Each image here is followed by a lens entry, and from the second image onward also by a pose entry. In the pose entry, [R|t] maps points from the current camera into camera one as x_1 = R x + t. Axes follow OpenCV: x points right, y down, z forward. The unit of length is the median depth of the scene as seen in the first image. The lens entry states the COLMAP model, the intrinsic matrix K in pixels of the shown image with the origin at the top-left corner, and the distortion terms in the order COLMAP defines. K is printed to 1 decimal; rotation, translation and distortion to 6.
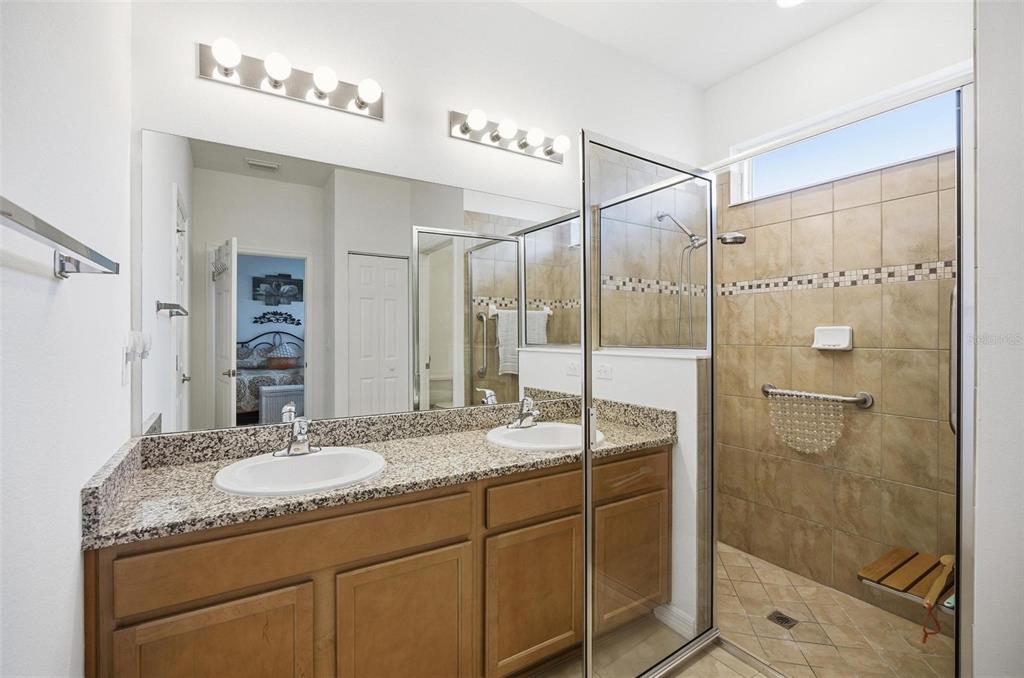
lens RADIAL K [[465.2, 0, 512.2], [0, 465.2, 335.0], [0, 0, 1]] dist [-0.015427, 0.004479]
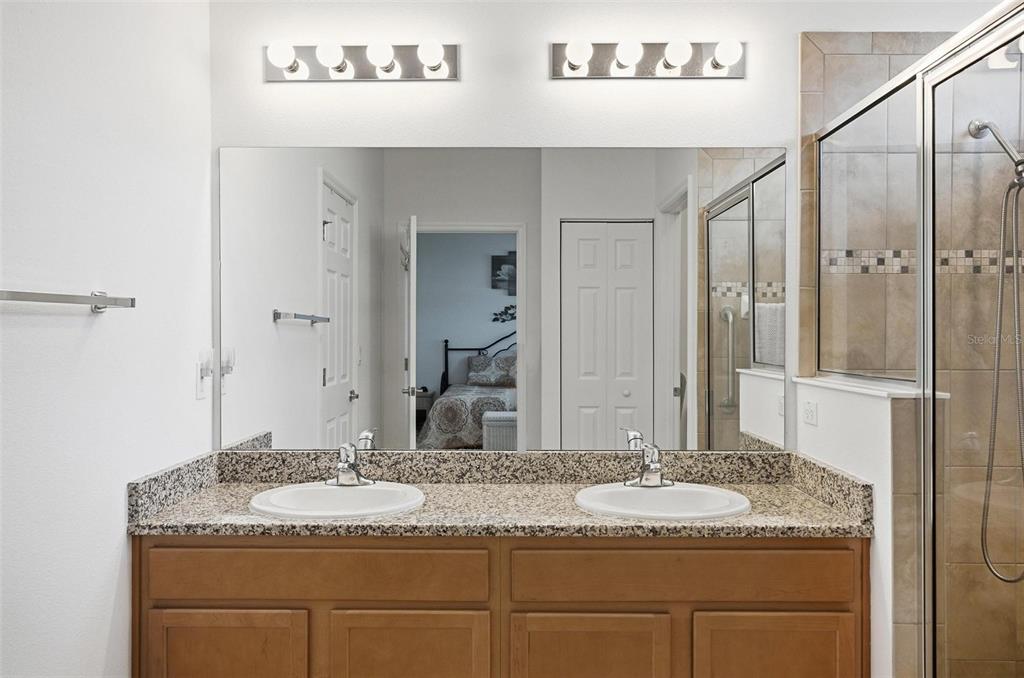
lens RADIAL K [[833.4, 0, 516.6], [0, 833.4, 340.5], [0, 0, 1]] dist [0.008080, 0.004317]
pose [[0.839475, 0.004478, -0.543379, 0.634965], [0.000716, 0.999956, 0.009347, -0.034170], [0.543397, -0.008235, 0.839435, -0.161505]]
